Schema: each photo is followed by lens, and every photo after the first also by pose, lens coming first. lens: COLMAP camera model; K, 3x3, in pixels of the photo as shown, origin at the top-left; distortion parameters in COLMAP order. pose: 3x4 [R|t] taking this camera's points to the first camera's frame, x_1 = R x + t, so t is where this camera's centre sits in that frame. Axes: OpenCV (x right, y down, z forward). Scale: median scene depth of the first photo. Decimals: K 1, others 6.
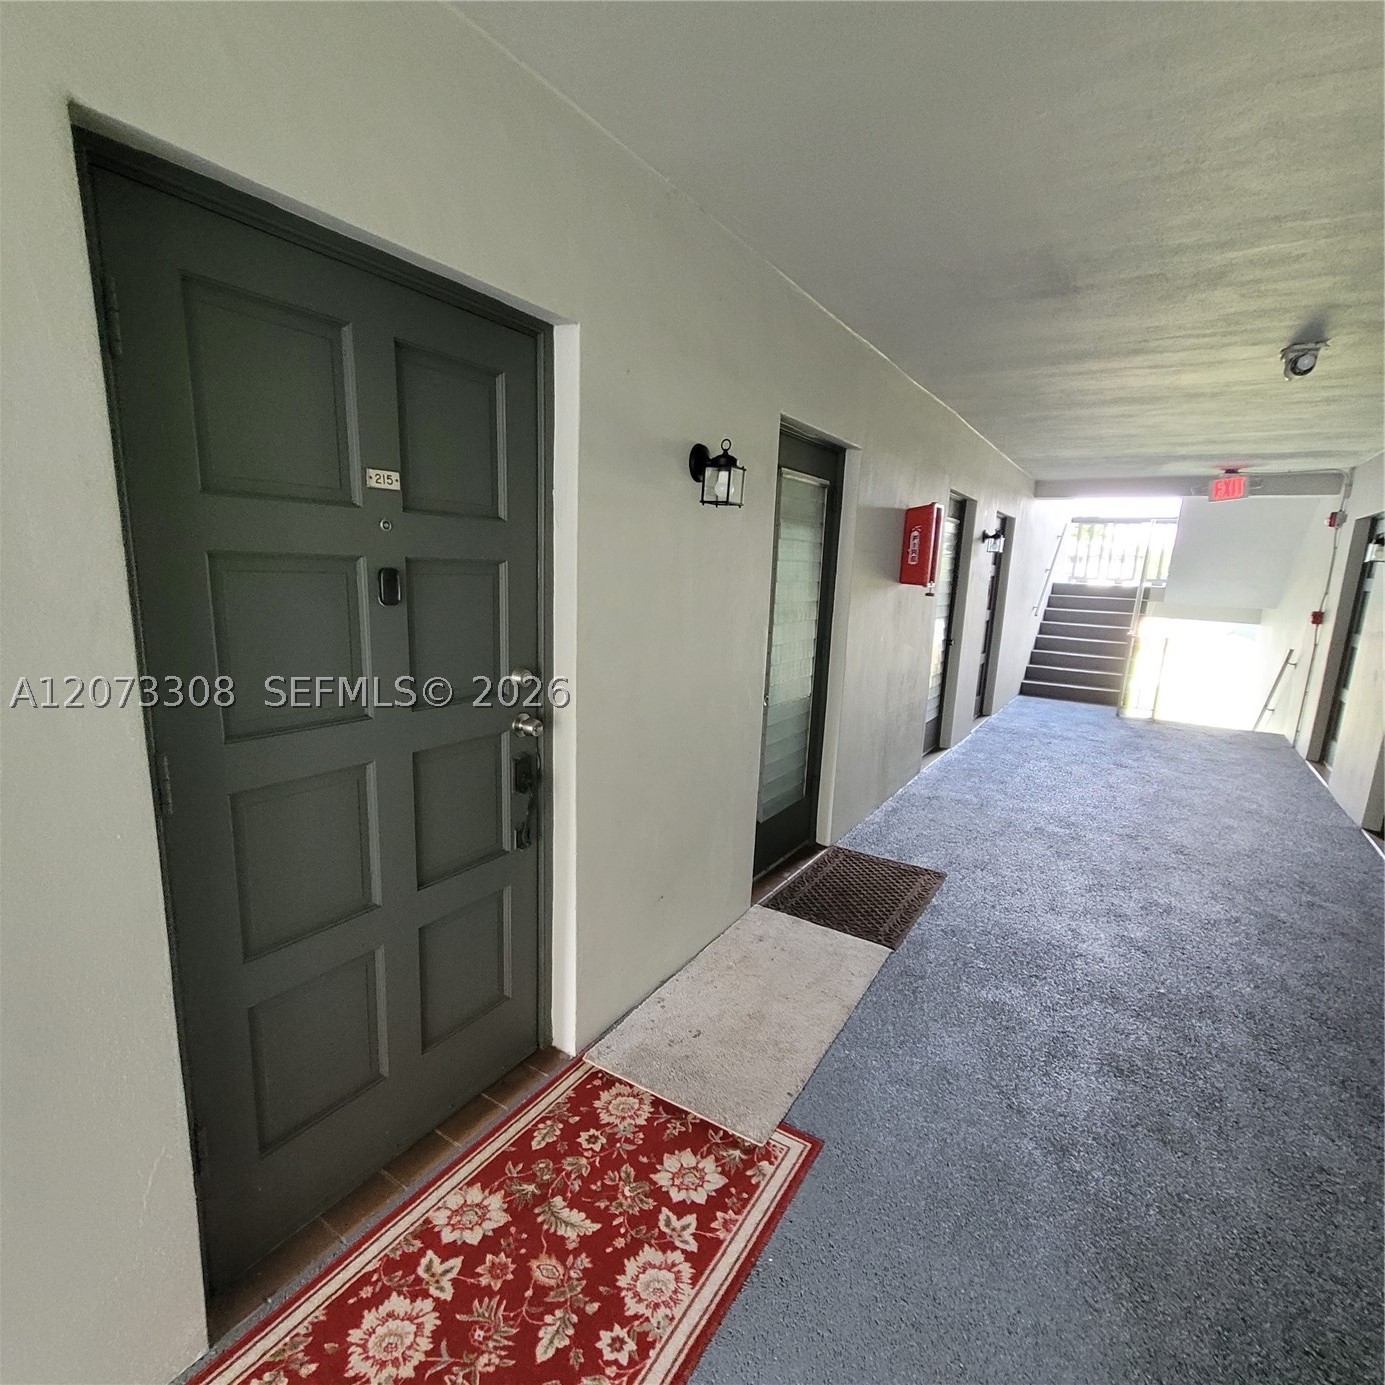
lens RADIAL K [[717.0, 0, 687.9], [0, 717.0, 705.4], [0, 0, 1]] dist [0.019849, -0.007793]
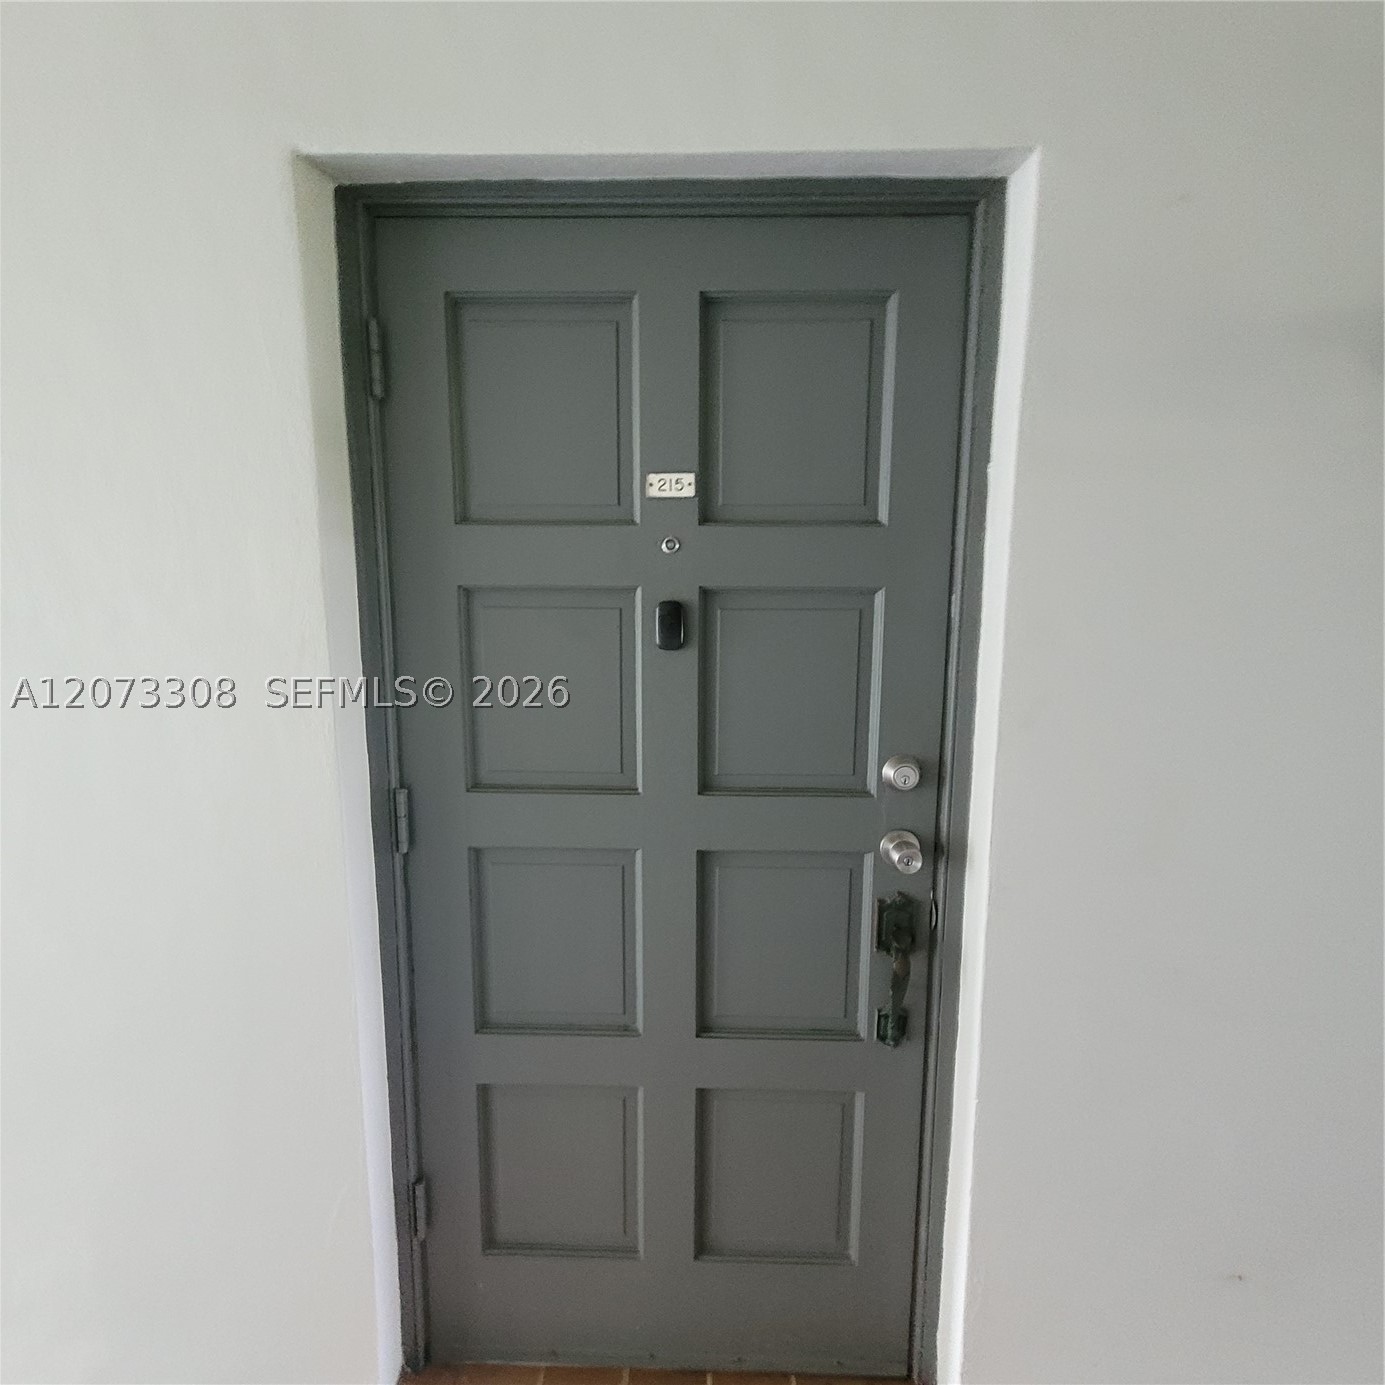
lens RADIAL K [[717.0, 0, 687.9], [0, 717.0, 705.4], [0, 0, 1]] dist [0.019849, -0.007793]
pose [[0.519388, 0.080763, -0.850713, 0.242915], [-0.154117, 0.988053, -0.000291, -0.083473], [0.840526, 0.131260, 0.525630, 0.625678]]
